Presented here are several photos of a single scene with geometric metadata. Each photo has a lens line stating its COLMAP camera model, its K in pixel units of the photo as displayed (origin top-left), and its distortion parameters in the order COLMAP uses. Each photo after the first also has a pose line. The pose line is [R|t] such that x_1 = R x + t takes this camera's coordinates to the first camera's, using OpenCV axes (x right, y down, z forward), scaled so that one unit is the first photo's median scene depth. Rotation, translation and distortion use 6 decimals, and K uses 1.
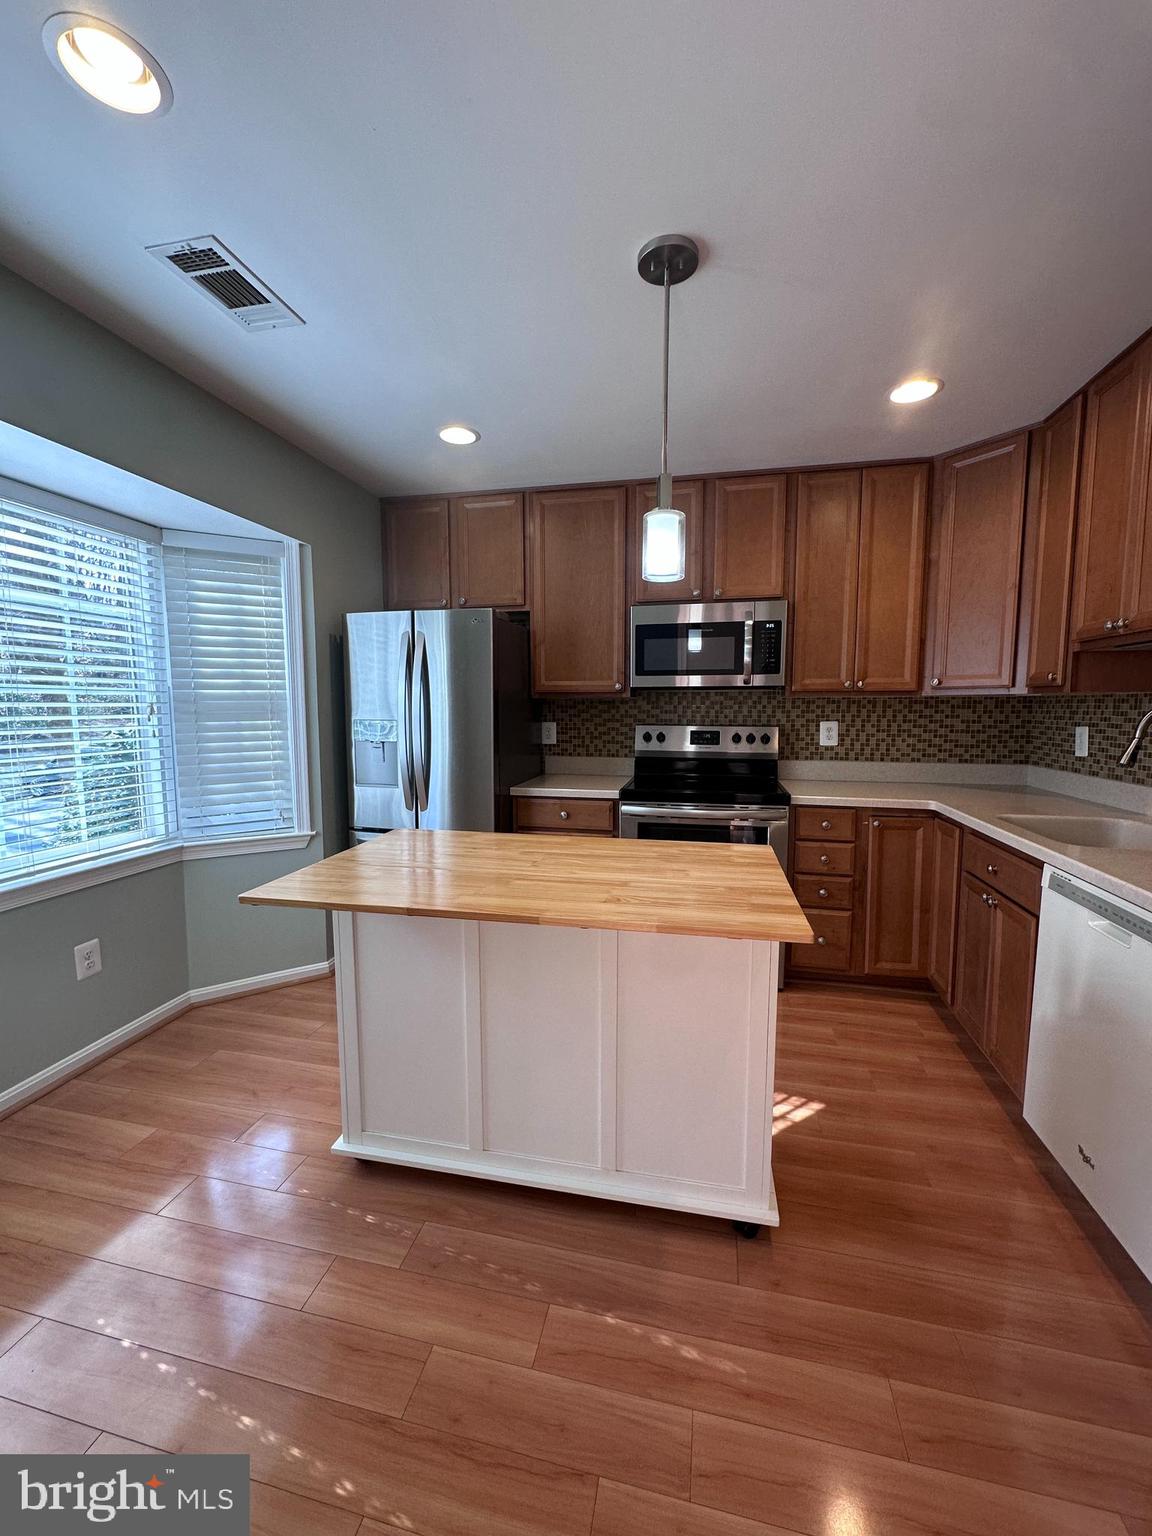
lens RADIAL K [[615.5, 0, 577.5], [0, 615.5, 768.0], [0, 0, 1]] dist [-0.002304, 0.001038]
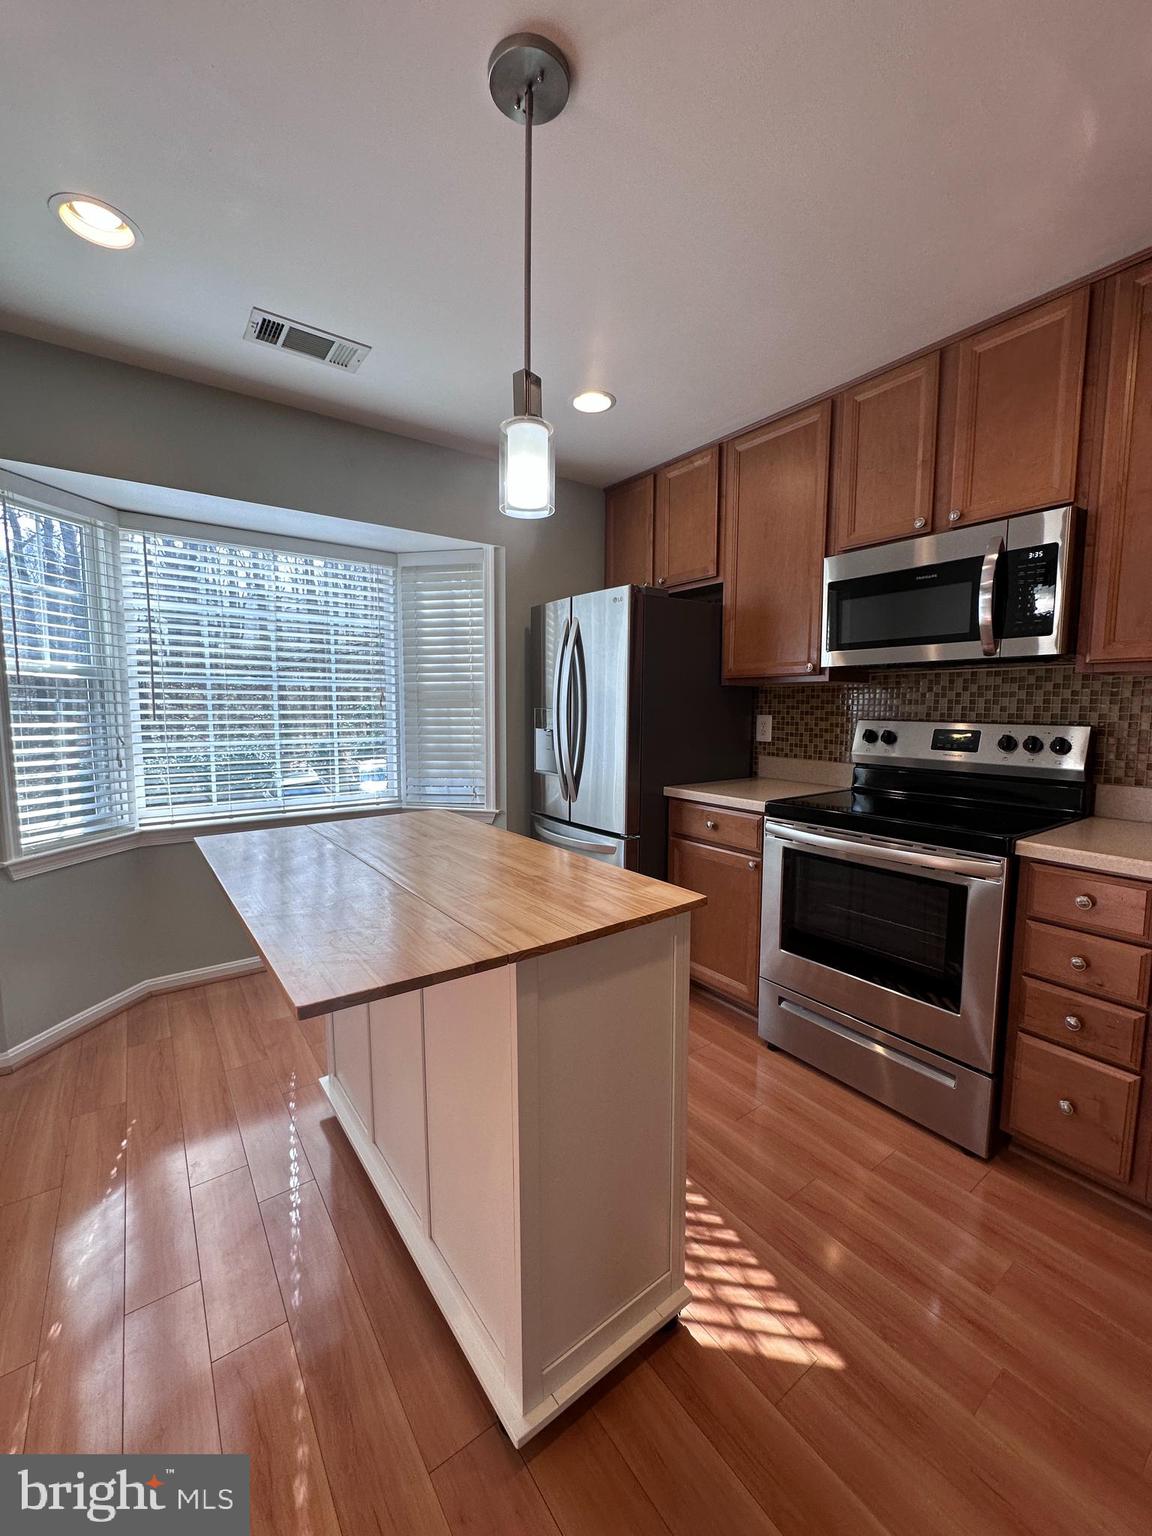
lens RADIAL K [[615.5, 0, 572.6], [0, 615.5, 765.5], [0, 0, 1]] dist [-0.002304, 0.001038]
pose [[0.747810, 0.067523, -0.660471, 0.389280], [-0.070364, 0.997272, 0.022288, -0.009058], [0.660174, 0.029806, 0.750521, 0.263981]]
